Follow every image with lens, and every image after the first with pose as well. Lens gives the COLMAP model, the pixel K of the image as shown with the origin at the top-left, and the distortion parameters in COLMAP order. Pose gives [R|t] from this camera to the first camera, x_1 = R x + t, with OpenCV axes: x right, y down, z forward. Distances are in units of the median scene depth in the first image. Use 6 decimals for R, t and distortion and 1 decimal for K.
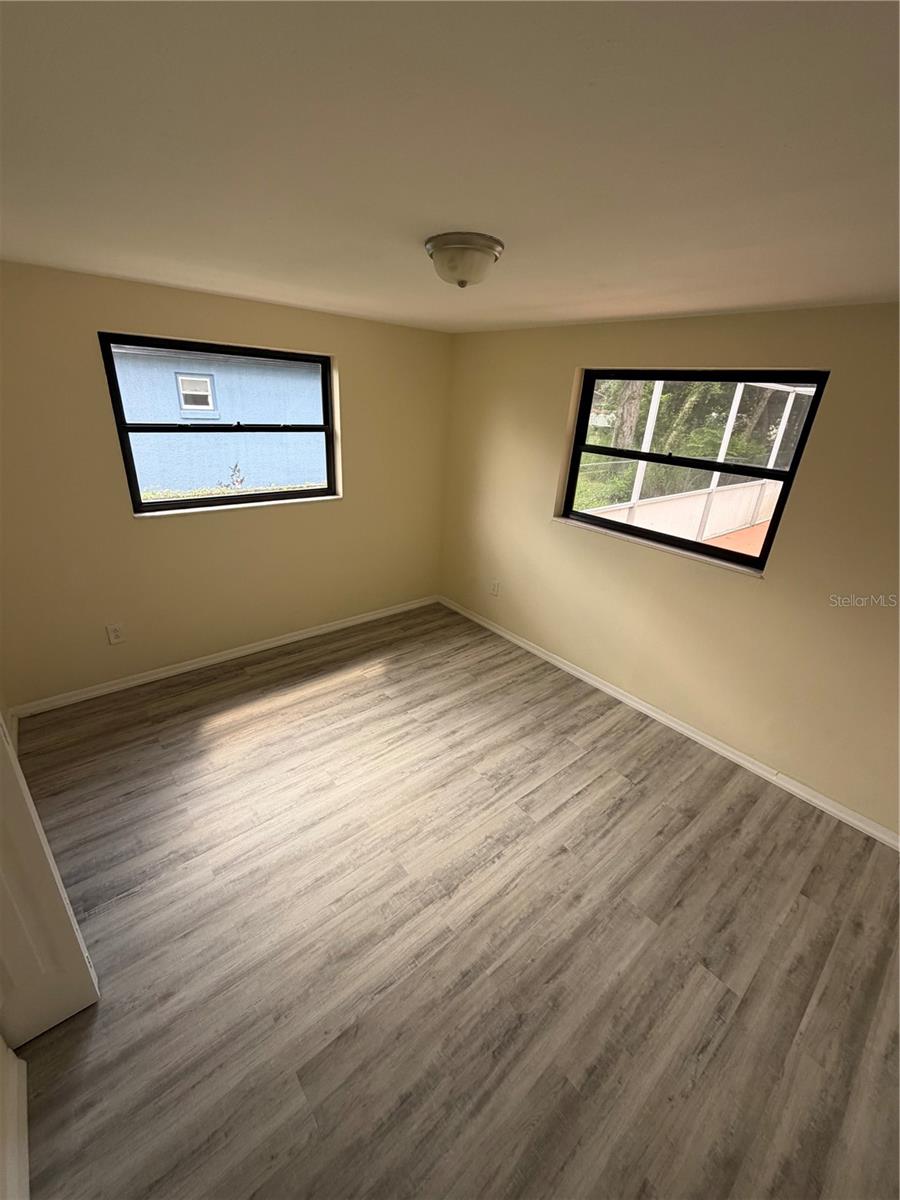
lens RADIAL K [[472.3, 0, 446.8], [0, 472.3, 593.9], [0, 0, 1]] dist [0.001324, 0.000261]
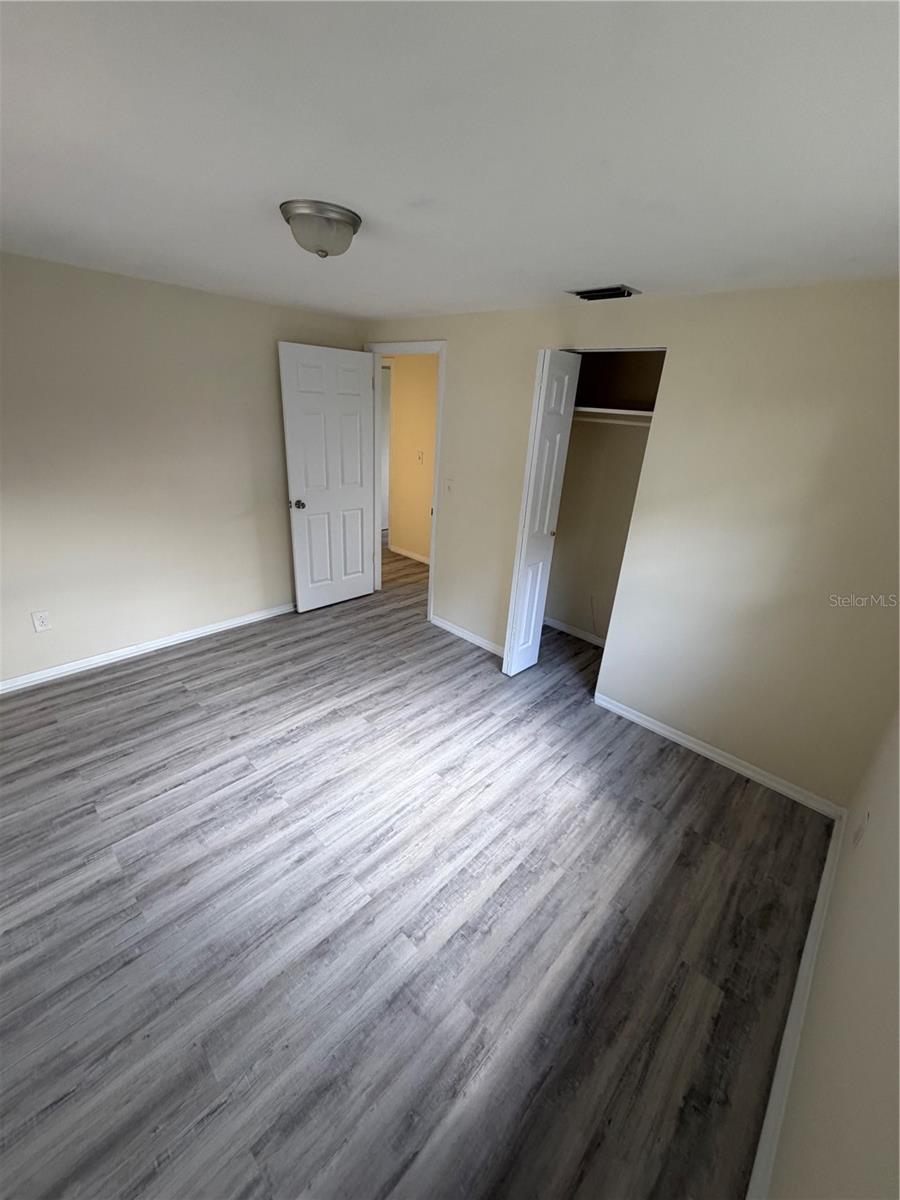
lens RADIAL K [[472.3, 0, 446.8], [0, 472.3, 593.9], [0, 0, 1]] dist [0.001324, 0.000261]
pose [[-0.987098, -0.066594, -0.145610, -0.082284], [-0.150266, 0.699338, 0.698818, -0.574536], [0.055293, 0.711682, -0.700322, 1.440519]]
